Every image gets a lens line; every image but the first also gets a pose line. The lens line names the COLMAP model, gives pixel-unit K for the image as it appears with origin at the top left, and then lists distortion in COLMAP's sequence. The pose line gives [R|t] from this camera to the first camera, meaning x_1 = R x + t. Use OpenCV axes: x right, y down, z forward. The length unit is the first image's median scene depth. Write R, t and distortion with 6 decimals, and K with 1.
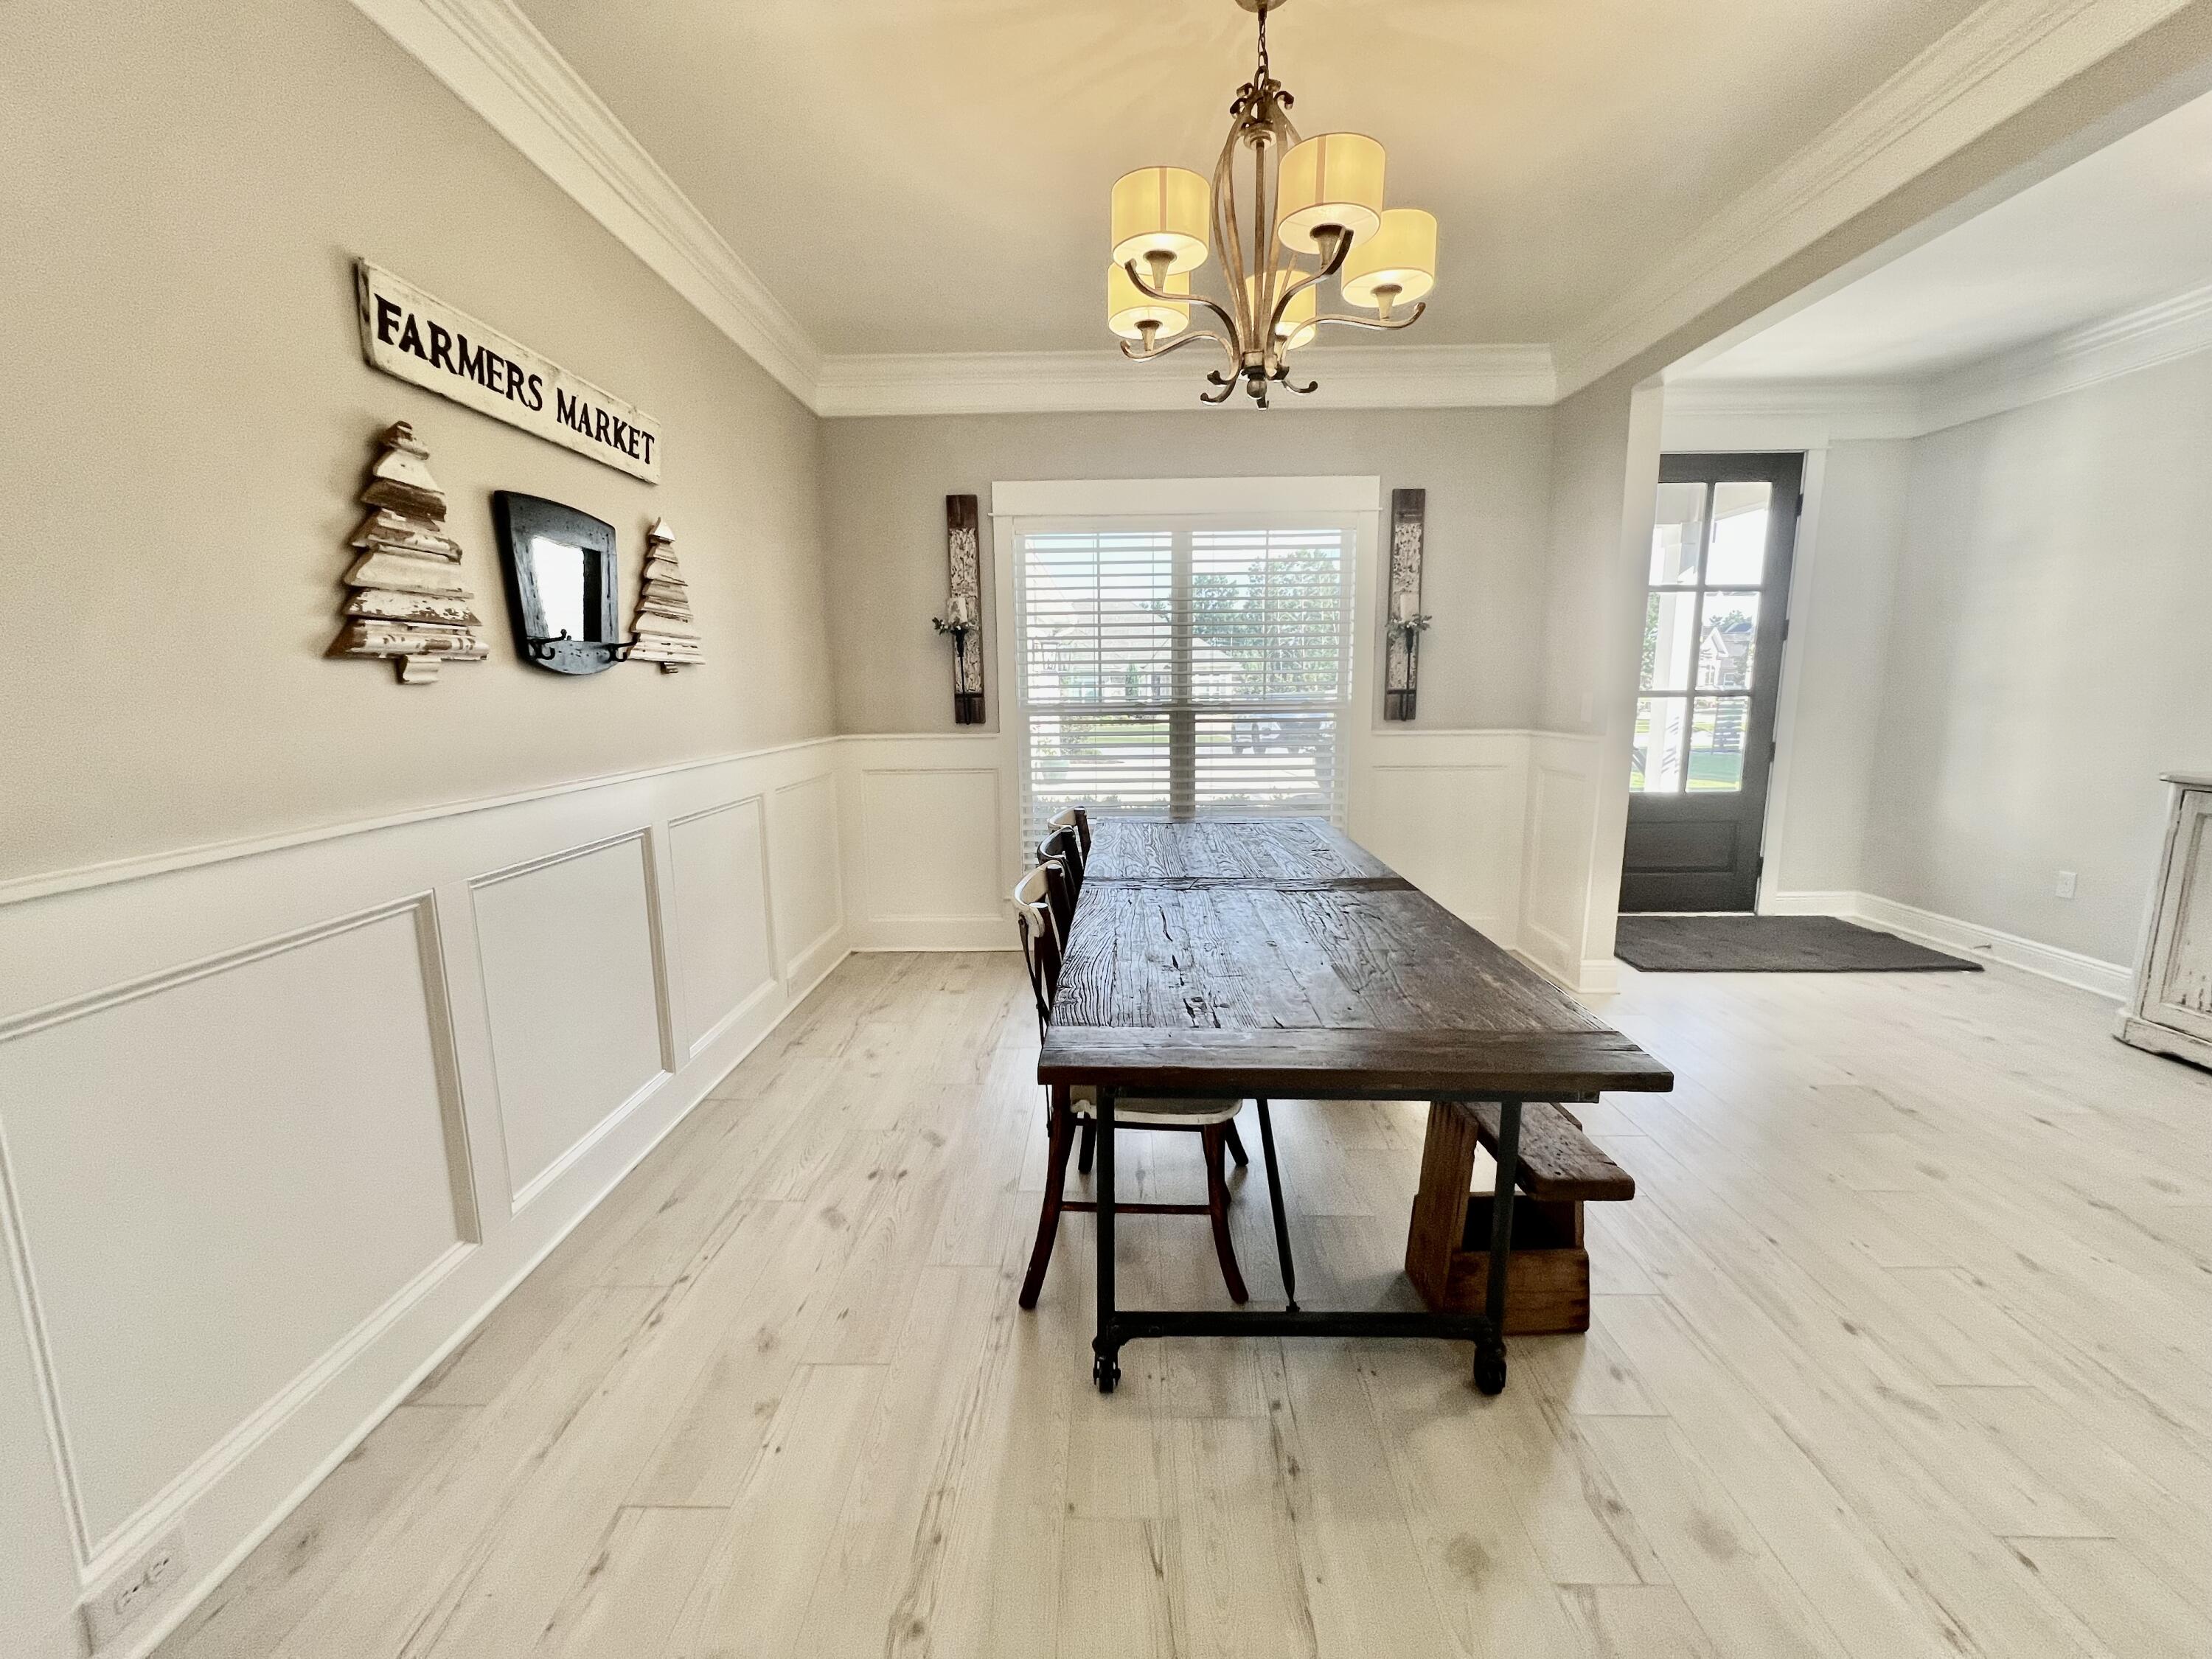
lens RADIAL K [[889.0, 0, 1104.0], [0, 889.0, 821.4], [0, 0, 1]] dist [-0.000736, -0.000286]
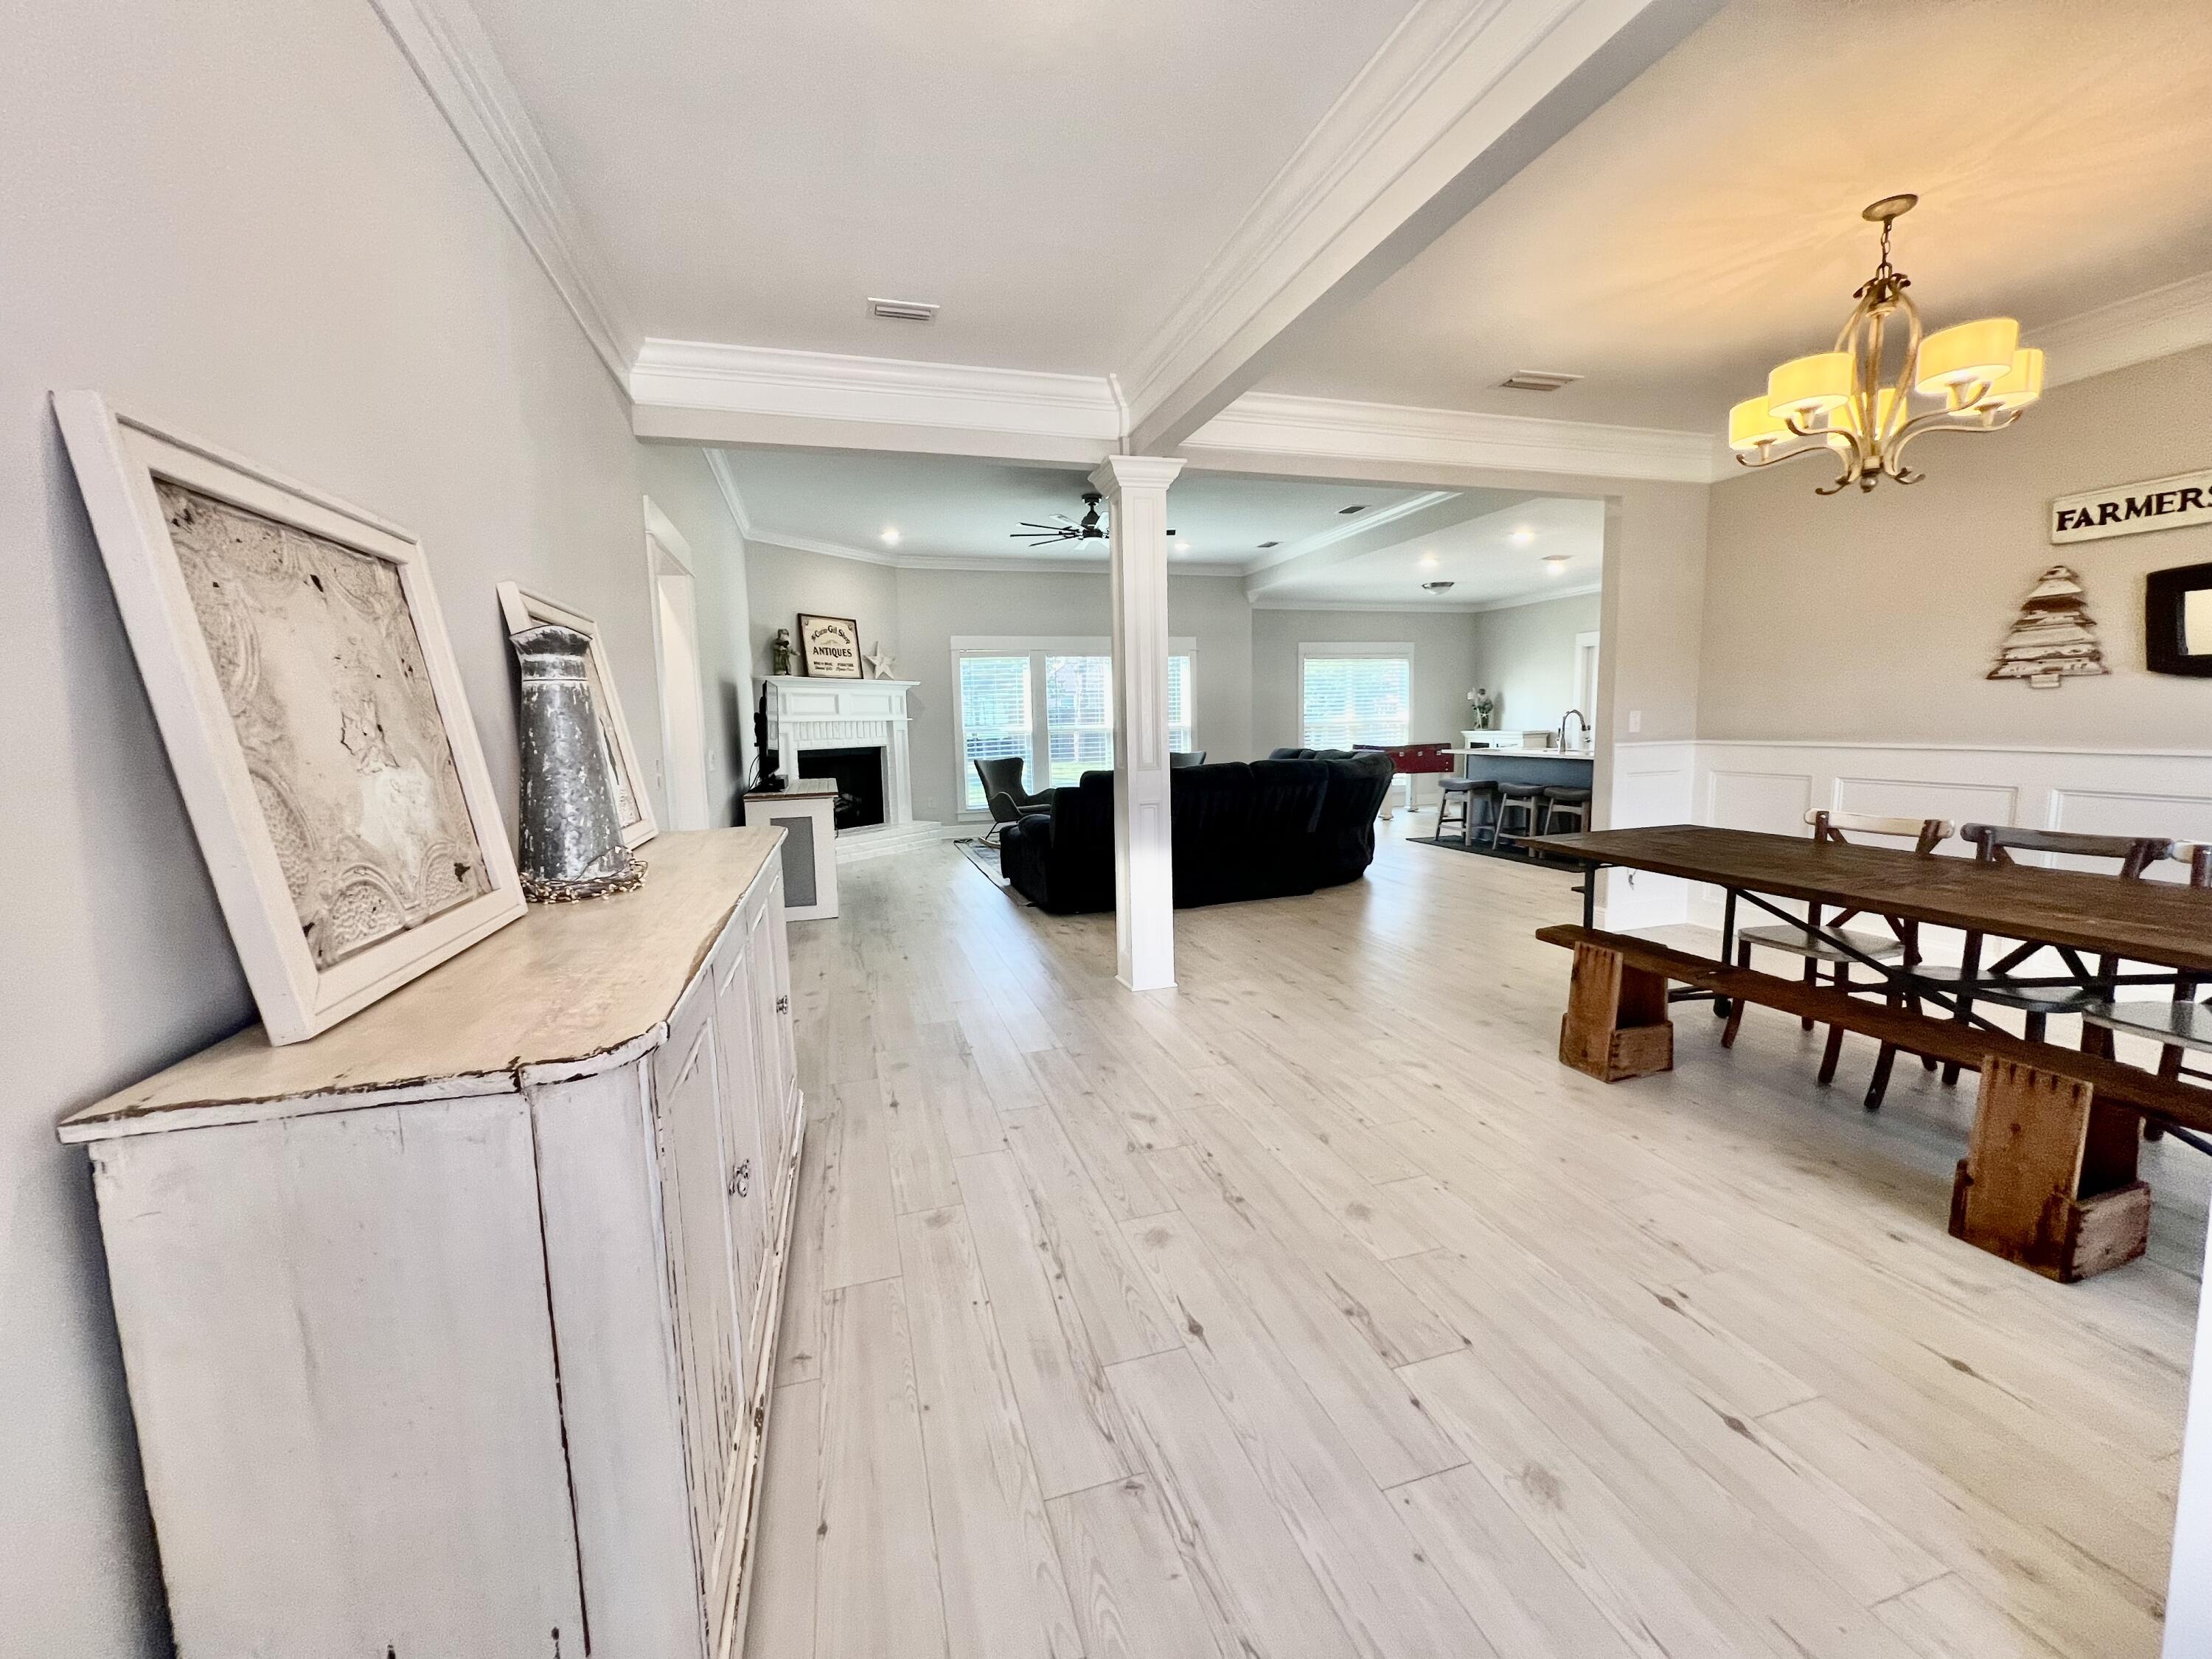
lens RADIAL K [[889.0, 0, 1103.8], [0, 889.0, 819.9], [0, 0, 1]] dist [-0.000736, -0.000286]
pose [[-0.951333, 0.064513, -0.301335, 1.751017], [-0.017761, 0.964737, 0.262615, -0.320290], [0.307651, 0.255186, -0.916641, 2.028567]]
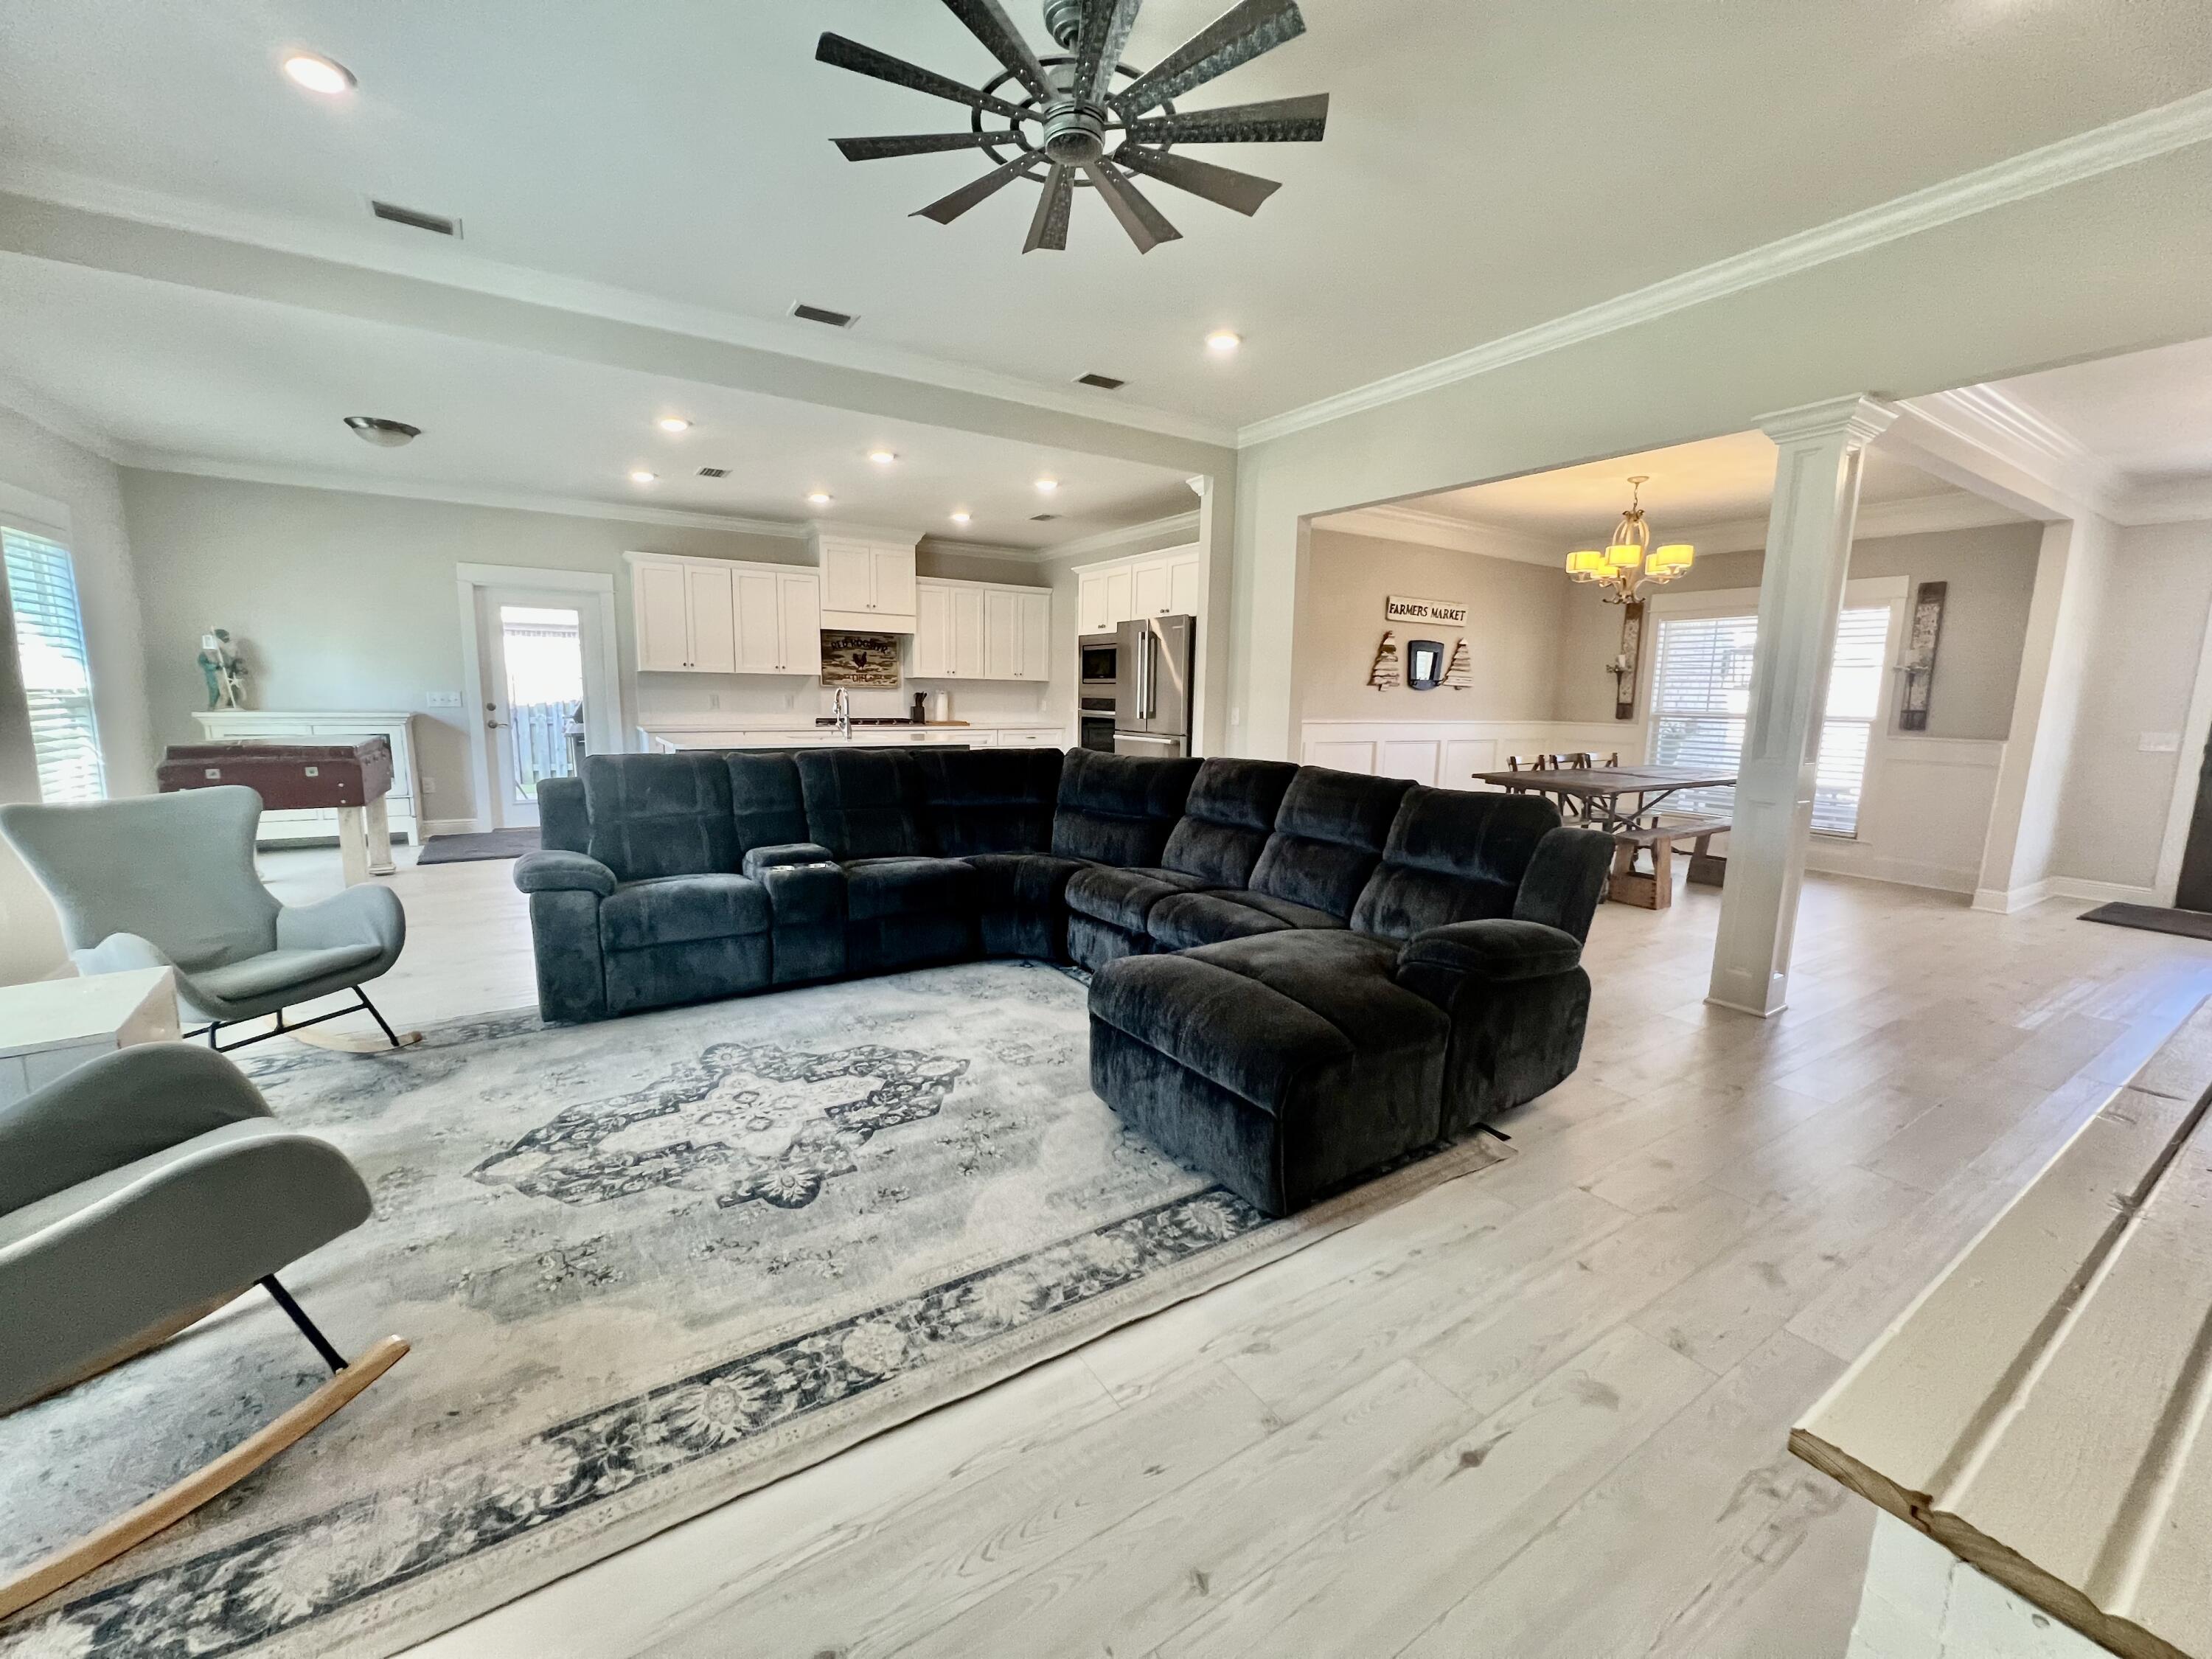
lens RADIAL K [[889.0, 0, 1105.6], [0, 889.0, 815.1], [0, 0, 1]] dist [-0.000736, -0.000286]
pose [[0.555386, 0.136108, -0.820379, 1.772536], [-0.155784, 0.986079, 0.058135, 0.335797], [0.816871, 0.095514, 0.568858, -2.107632]]
